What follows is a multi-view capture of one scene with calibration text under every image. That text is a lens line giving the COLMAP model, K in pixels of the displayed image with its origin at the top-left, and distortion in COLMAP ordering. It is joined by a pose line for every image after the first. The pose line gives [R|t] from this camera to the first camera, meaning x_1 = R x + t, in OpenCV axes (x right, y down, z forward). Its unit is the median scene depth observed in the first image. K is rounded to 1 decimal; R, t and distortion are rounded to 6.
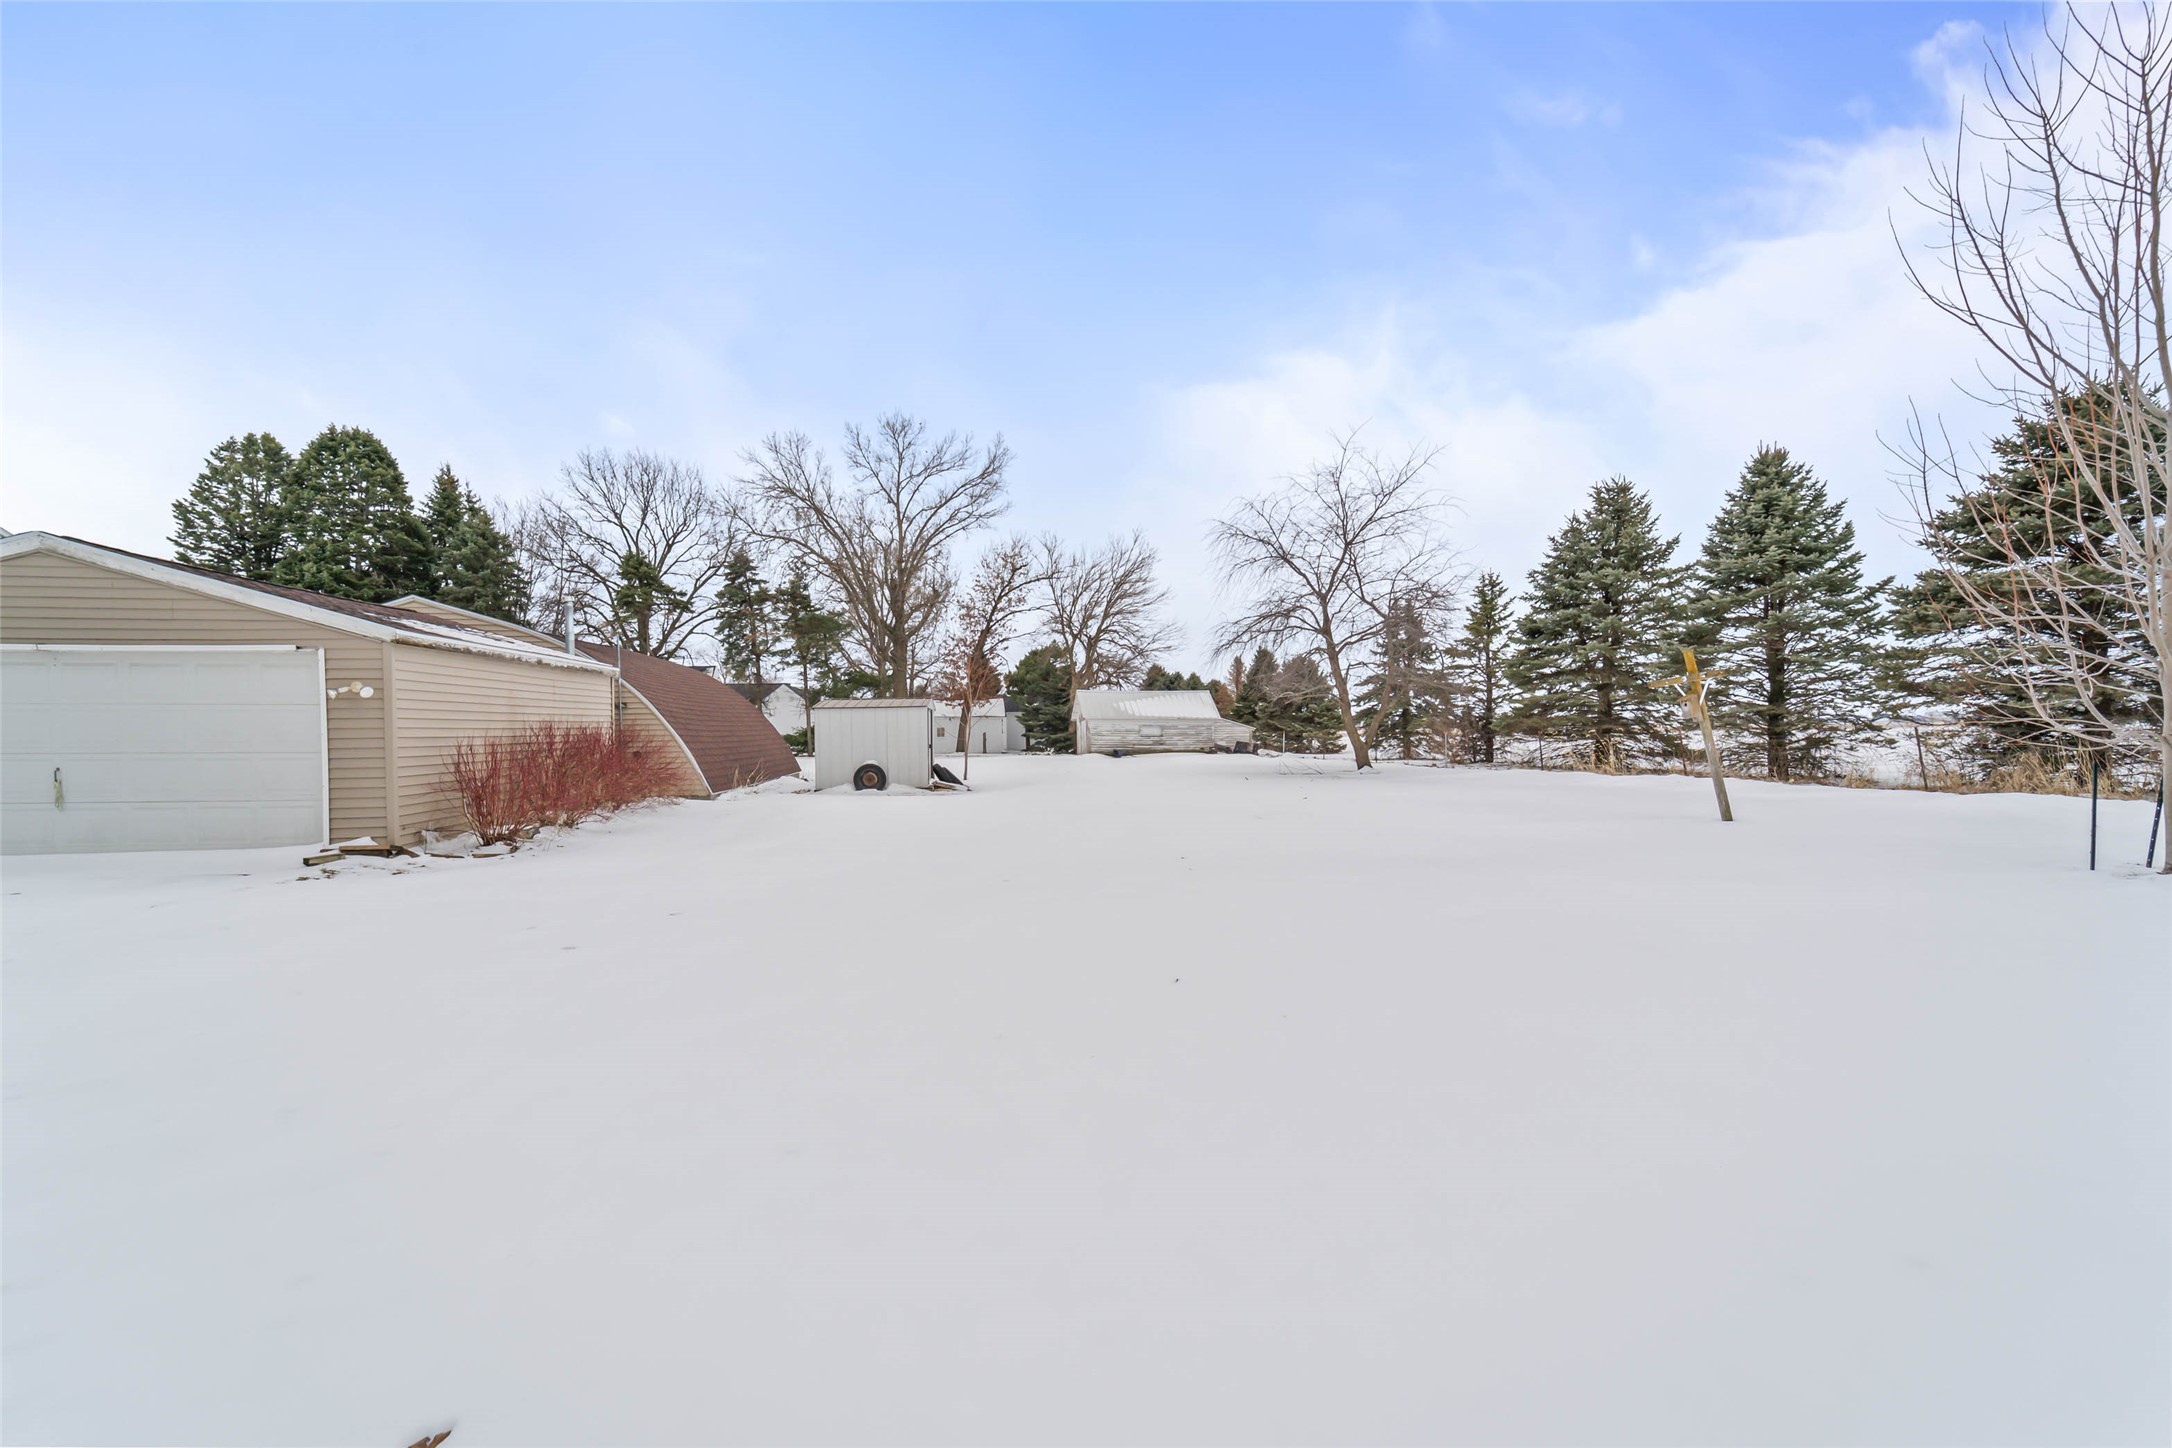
lens RADIAL K [[862.9, 0, 1073.2], [0, 862.9, 734.7], [0, 0, 1]] dist [-0.003149, -0.001890]
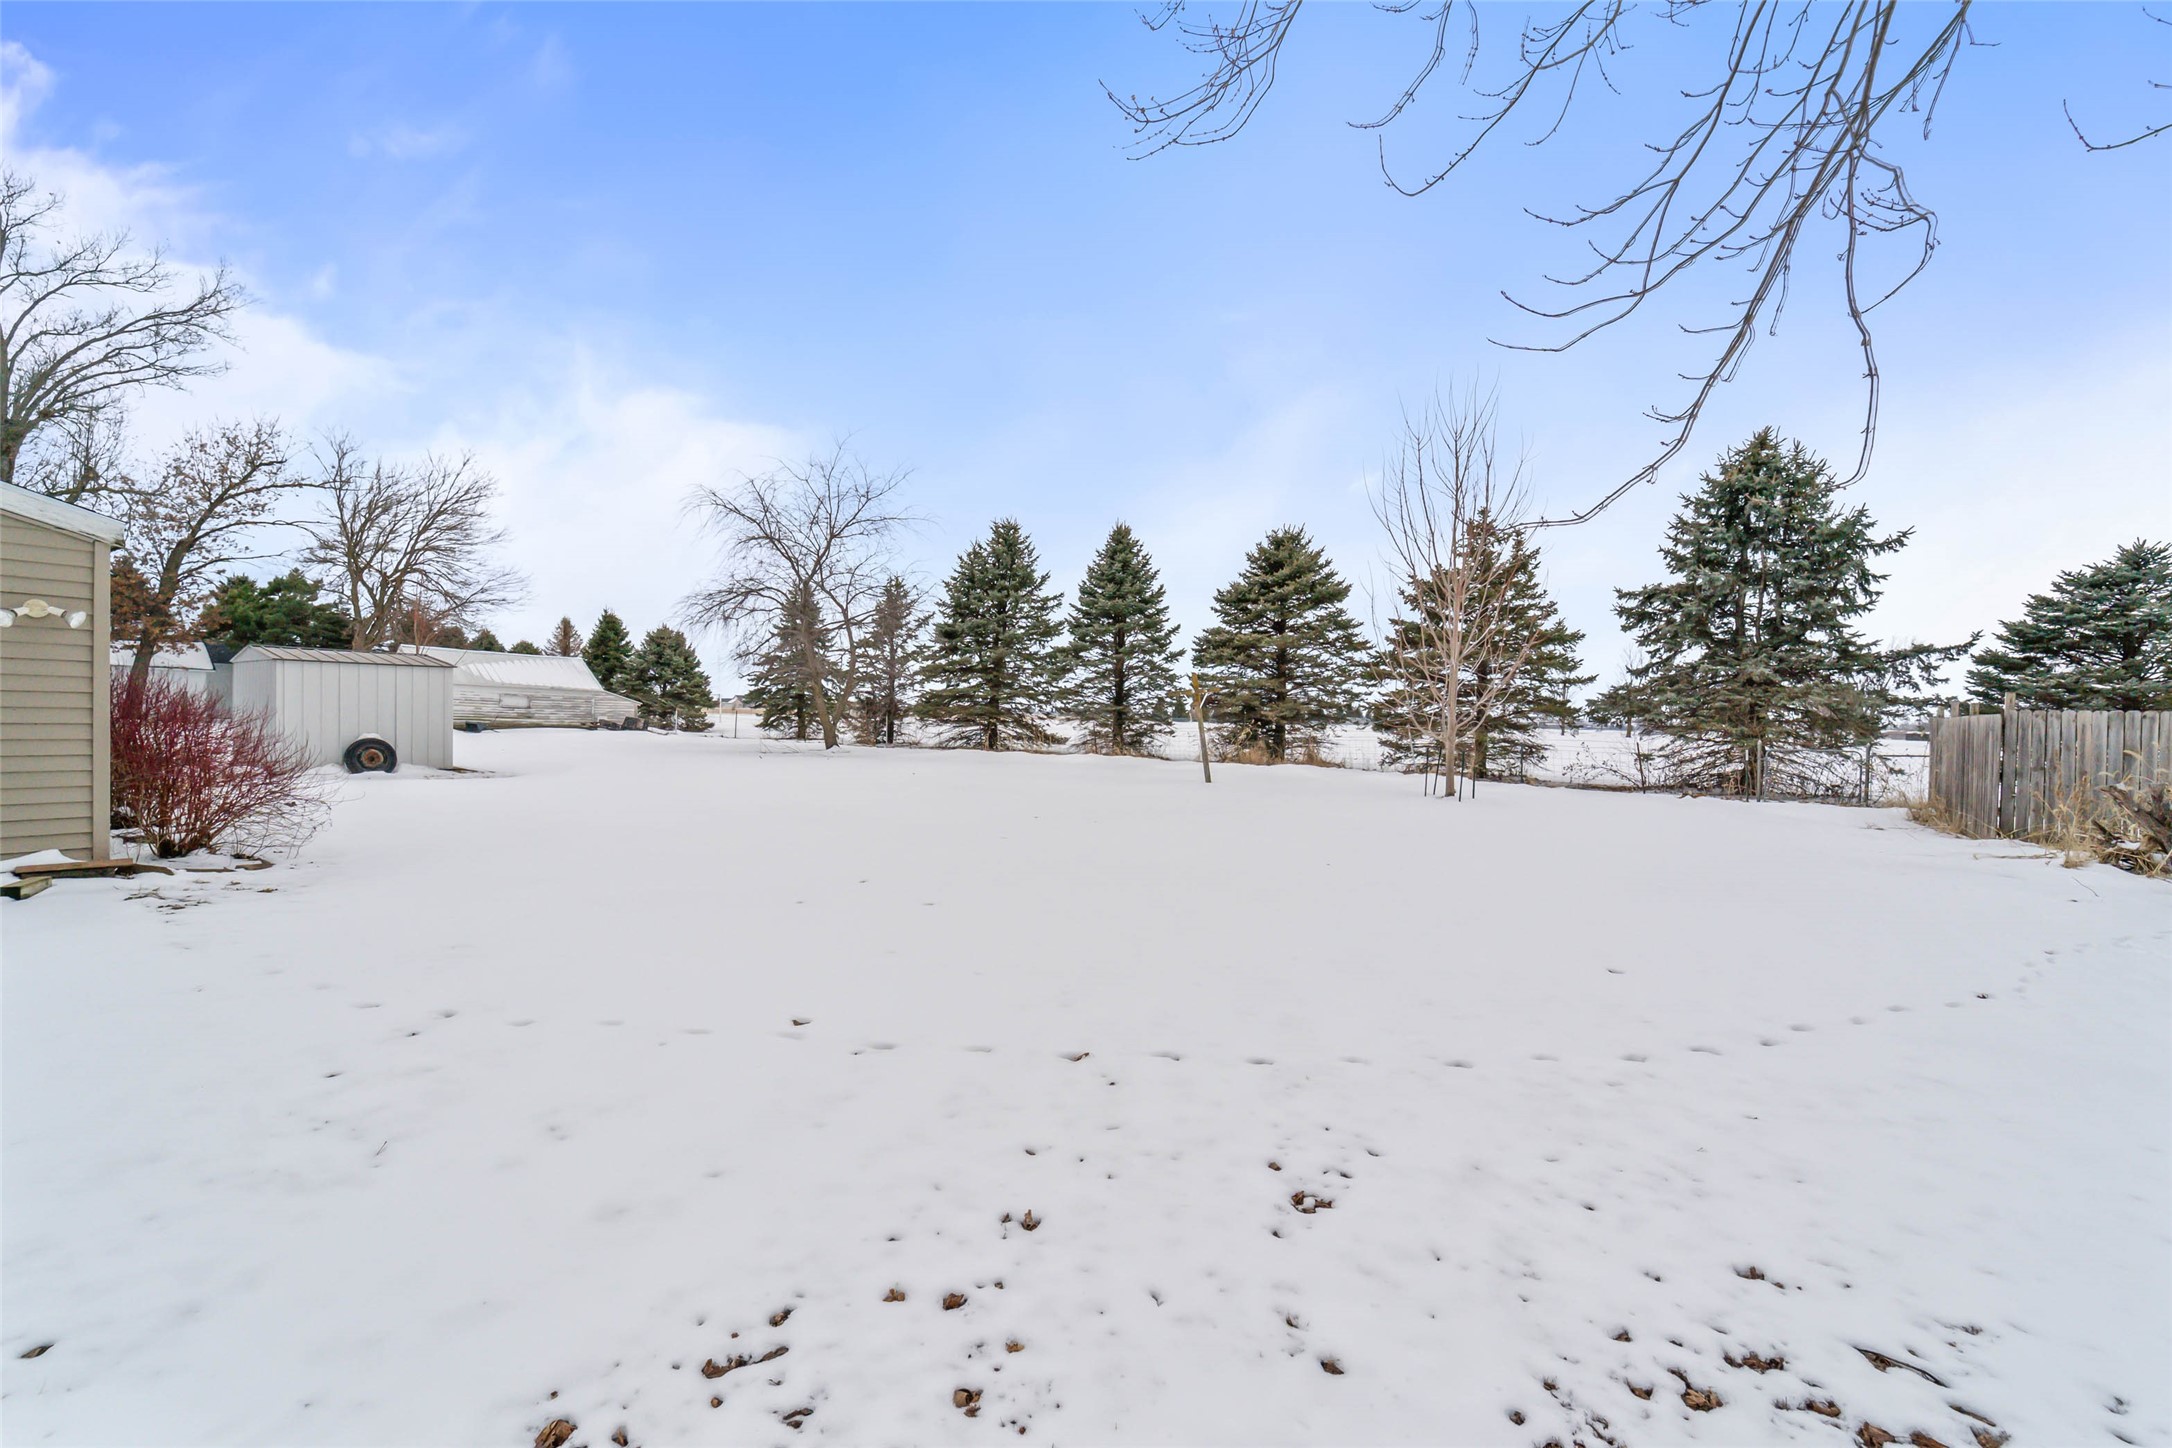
lens RADIAL K [[862.9, 0, 1107.7], [0, 862.9, 730.2], [0, 0, 1]] dist [-0.003149, -0.001890]
pose [[0.700941, 0.020157, 0.712934, -0.153115], [-0.033559, 0.999426, 0.004737, 0.000714], [-0.712429, -0.027246, 0.701215, 0.004044]]
